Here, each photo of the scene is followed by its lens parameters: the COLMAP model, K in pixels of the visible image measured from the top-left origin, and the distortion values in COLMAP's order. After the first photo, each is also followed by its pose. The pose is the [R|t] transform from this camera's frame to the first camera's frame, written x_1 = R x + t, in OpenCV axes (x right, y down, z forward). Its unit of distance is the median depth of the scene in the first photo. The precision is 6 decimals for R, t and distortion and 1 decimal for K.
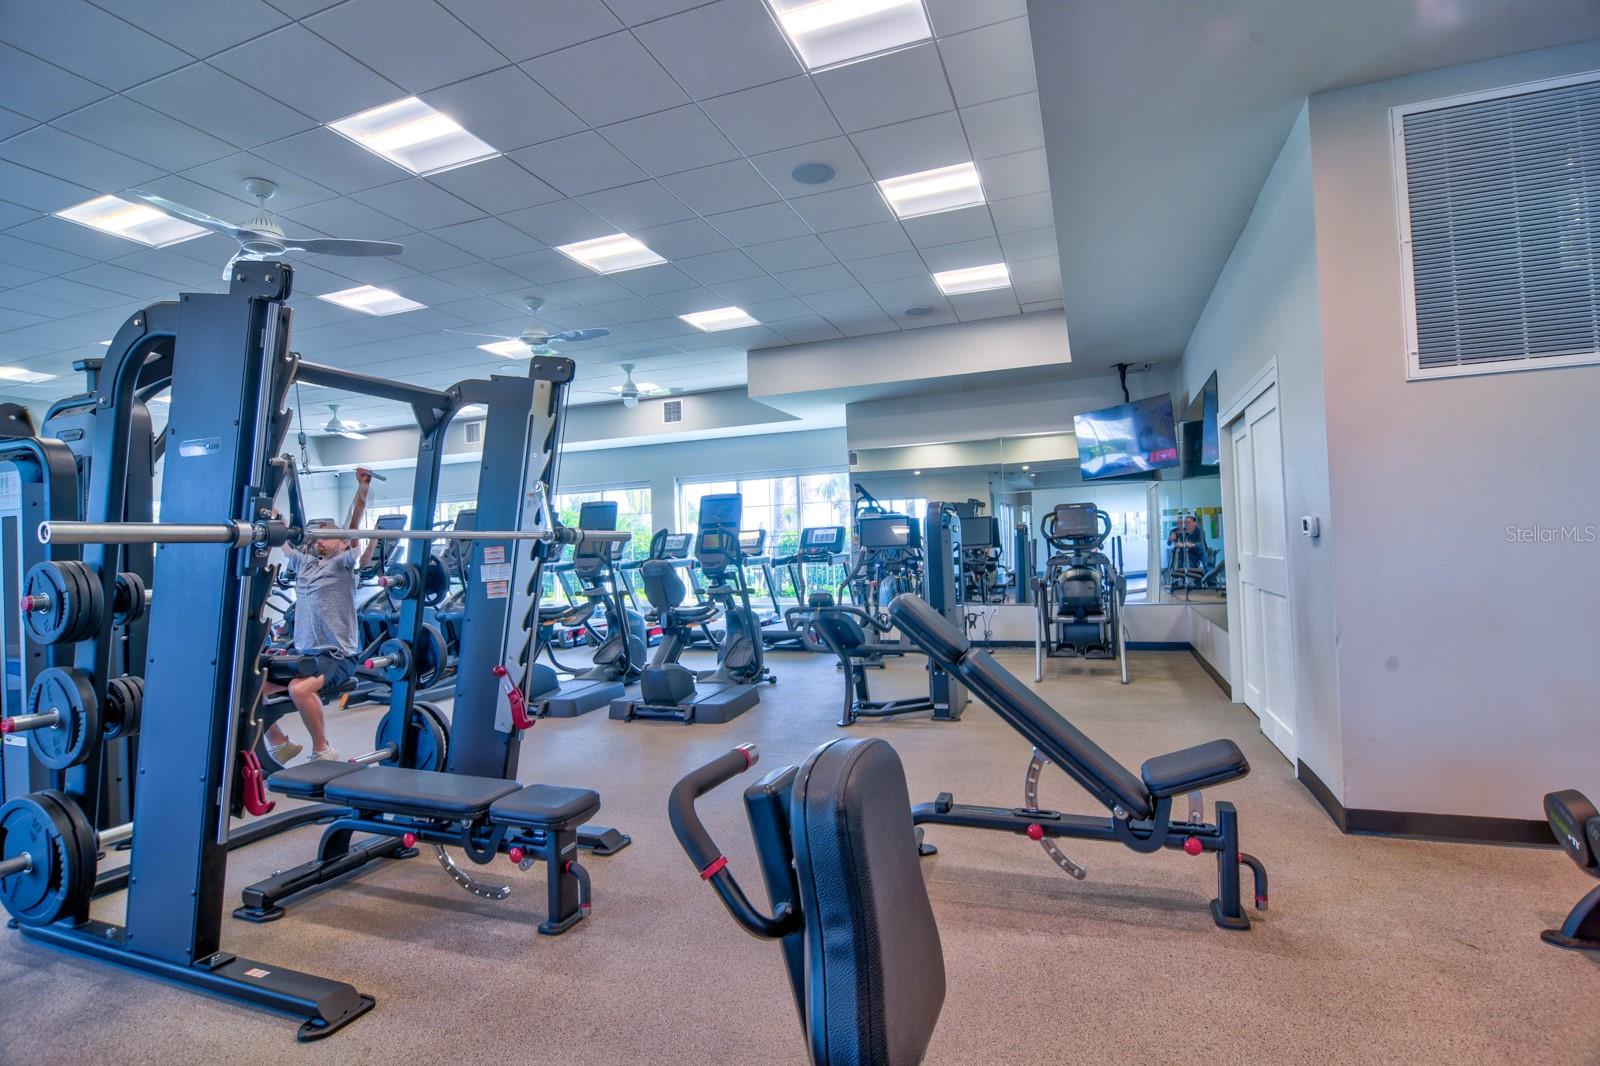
lens RADIAL K [[778.1, 0, 800.9], [0, 778.1, 533.9], [0, 0, 1]] dist [-0.016493, -0.000517]
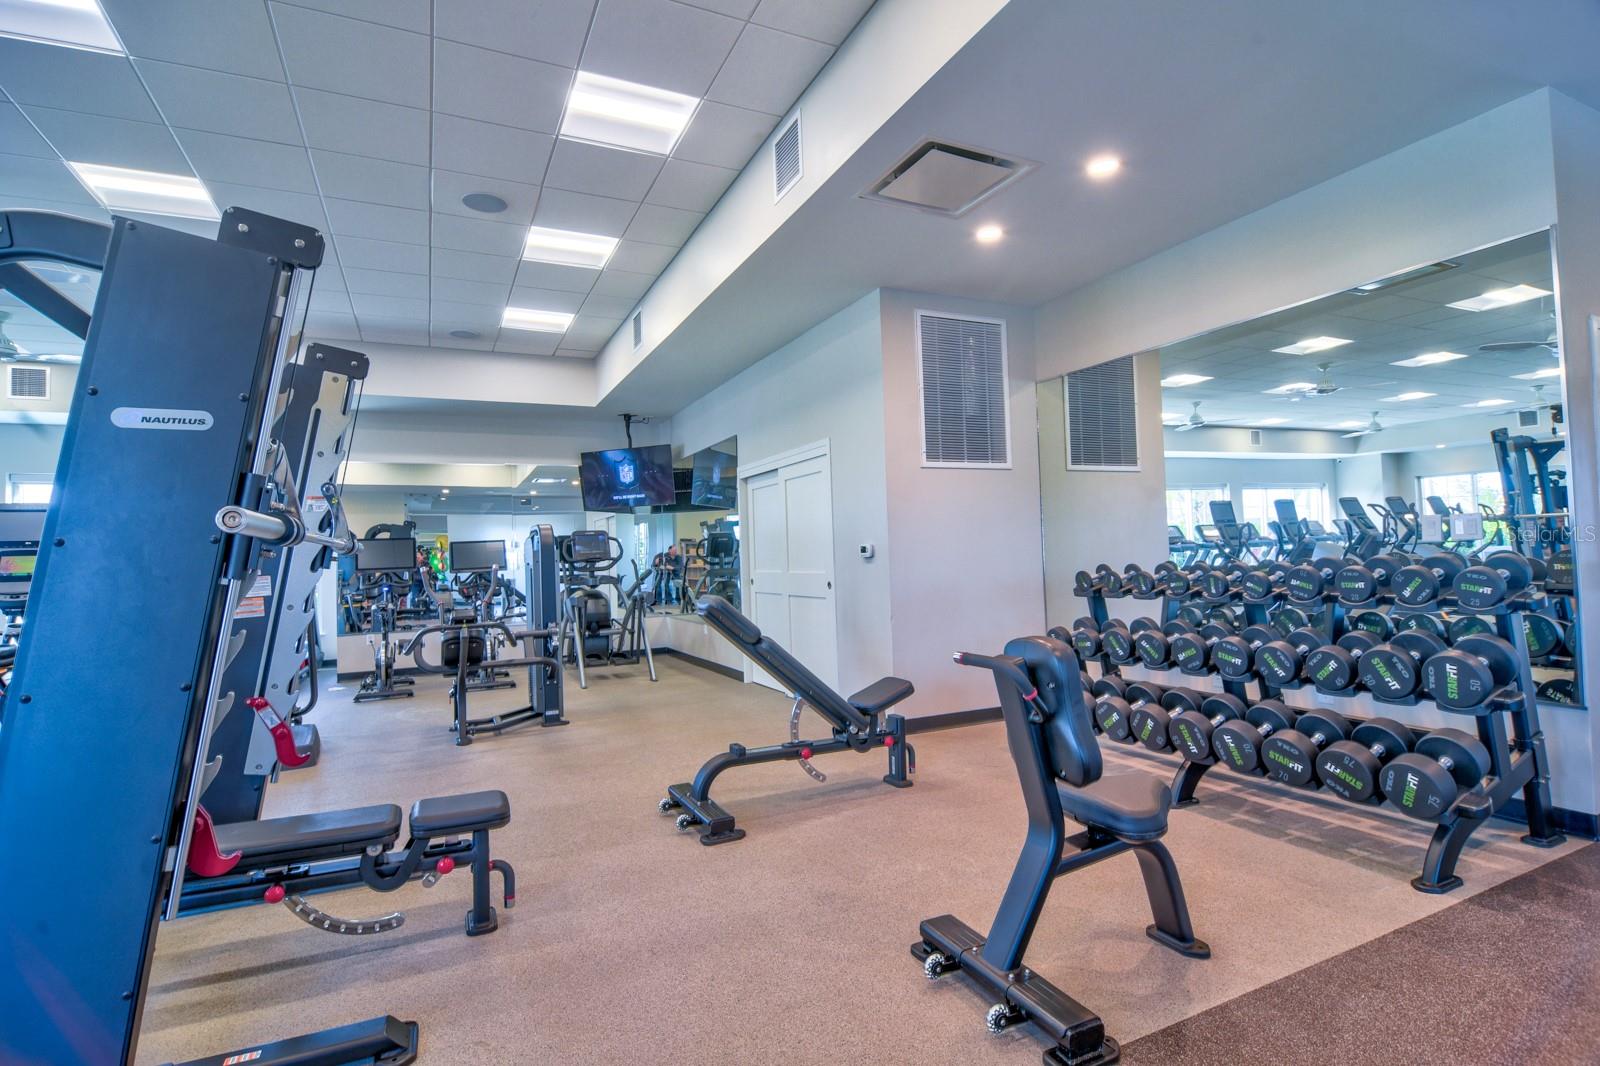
lens RADIAL K [[778.1, 0, 802.2], [0, 778.1, 534.1], [0, 0, 1]] dist [-0.016493, -0.000517]
pose [[0.691010, 0.034328, 0.722030, -0.688865], [-0.007283, 0.999152, -0.040532, 0.026188], [-0.722808, 0.022750, 0.690674, -0.016205]]
